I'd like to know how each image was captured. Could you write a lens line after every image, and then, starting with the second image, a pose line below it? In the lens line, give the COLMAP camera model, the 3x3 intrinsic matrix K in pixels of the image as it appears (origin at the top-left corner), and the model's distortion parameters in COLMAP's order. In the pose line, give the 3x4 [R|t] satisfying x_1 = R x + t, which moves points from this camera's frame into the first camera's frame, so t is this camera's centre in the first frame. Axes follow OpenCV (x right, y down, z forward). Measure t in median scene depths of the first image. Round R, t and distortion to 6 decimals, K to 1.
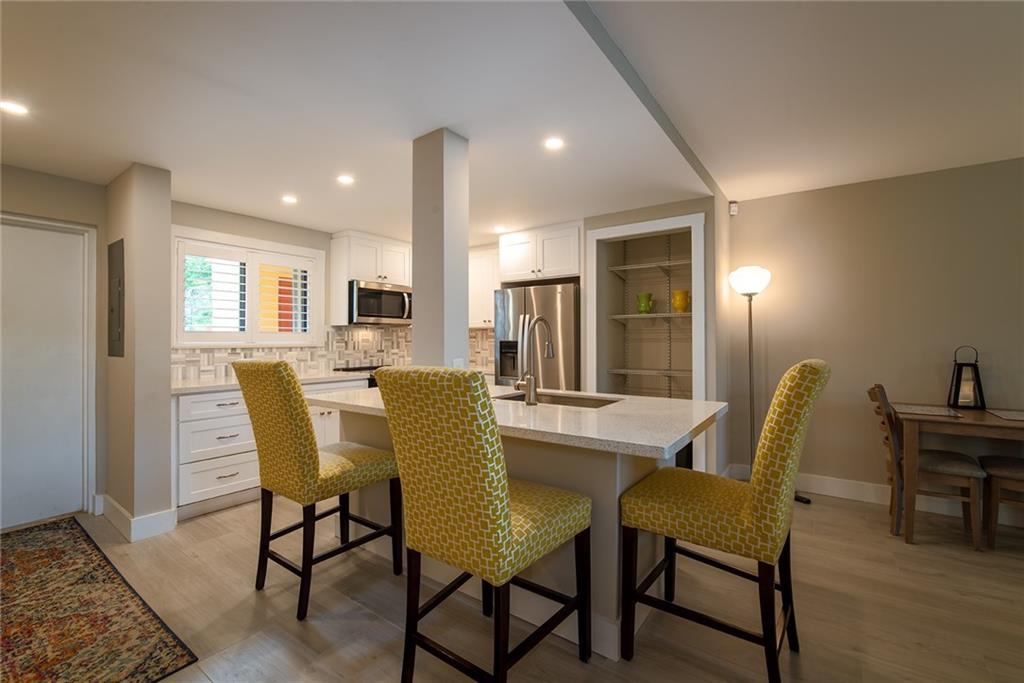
lens RADIAL K [[442.3, 0, 512.6], [0, 442.3, 339.0], [0, 0, 1]] dist [-0.007641, 0.000915]
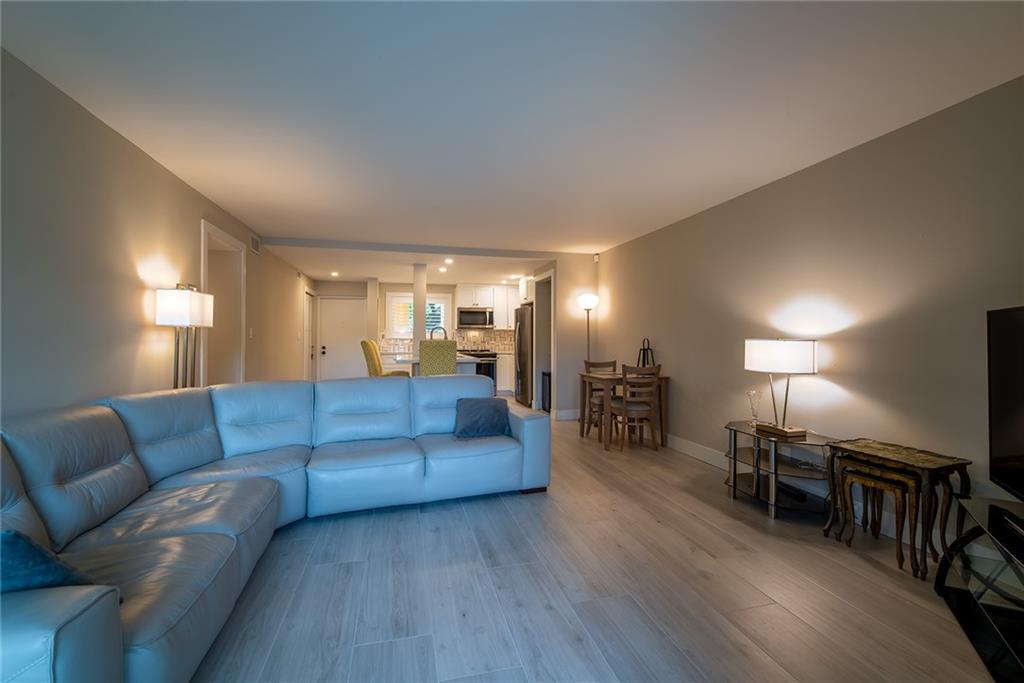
lens RADIAL K [[442.3, 0, 513.5], [0, 442.3, 337.6], [0, 0, 1]] dist [-0.007641, 0.000915]
pose [[0.767153, 0.001813, -0.641462, 1.188029], [-0.003646, 0.999992, -0.001535, 0.011944], [0.641454, 0.003516, 0.767153, -0.446495]]
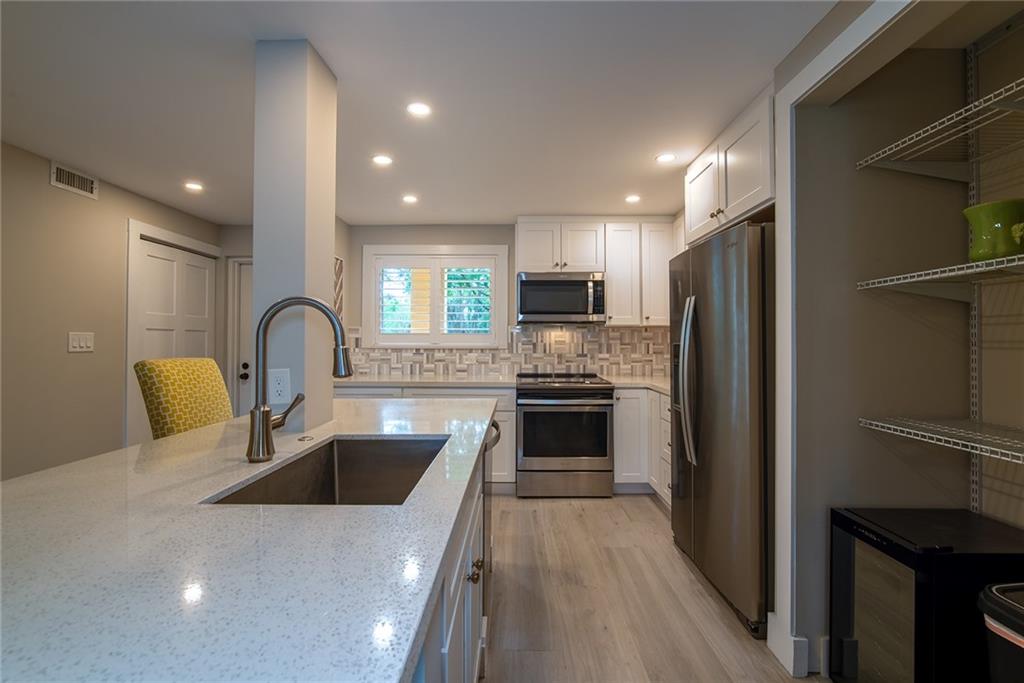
lens RADIAL K [[442.3, 0, 509.5], [0, 442.3, 337.6], [0, 0, 1]] dist [-0.007641, 0.000915]
pose [[0.572511, -0.002654, -0.819893, 0.340676], [-0.002091, 0.999987, -0.004696, -0.001608], [0.819895, 0.004403, 0.572498, 0.485728]]
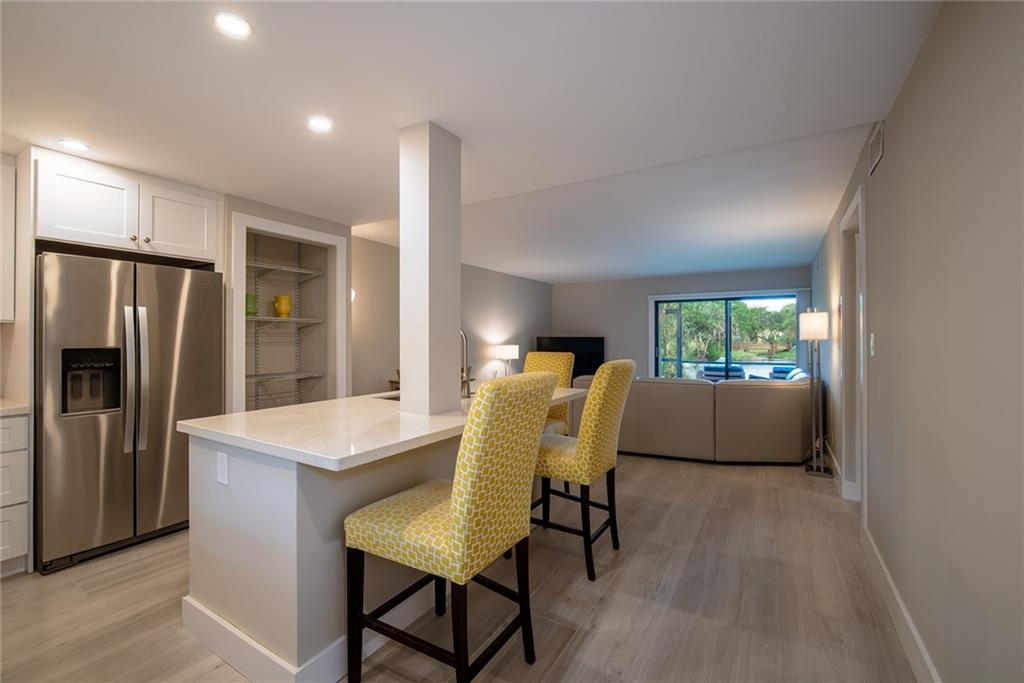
lens RADIAL K [[442.3, 0, 508.7], [0, 442.3, 337.5], [0, 0, 1]] dist [-0.007641, 0.000915]
pose [[-0.082231, -0.002046, 0.996611, -0.624885], [-0.006644, 0.999977, 0.001505, -0.014421], [-0.996591, -0.006498, -0.082243, 0.508615]]
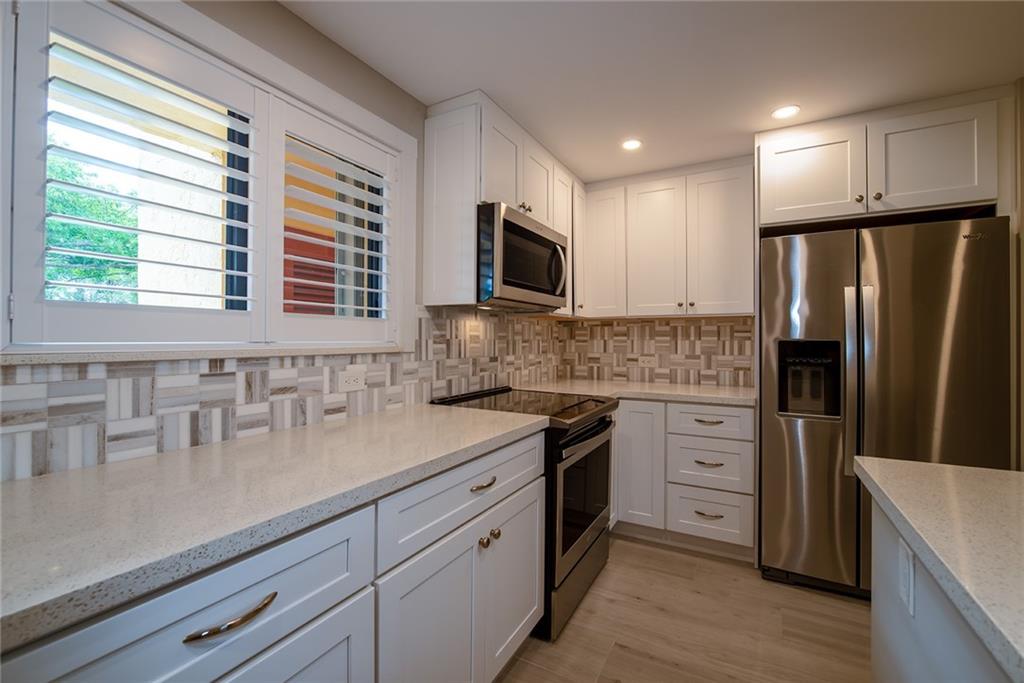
lens RADIAL K [[442.3, 0, 511.9], [0, 442.3, 339.0], [0, 0, 1]] dist [-0.007641, 0.000915]
pose [[0.993410, 0.004533, 0.114528, -0.387993], [-0.004613, 0.999989, 0.000441, 0.003927], [-0.114524, -0.000967, 0.993420, 0.555516]]
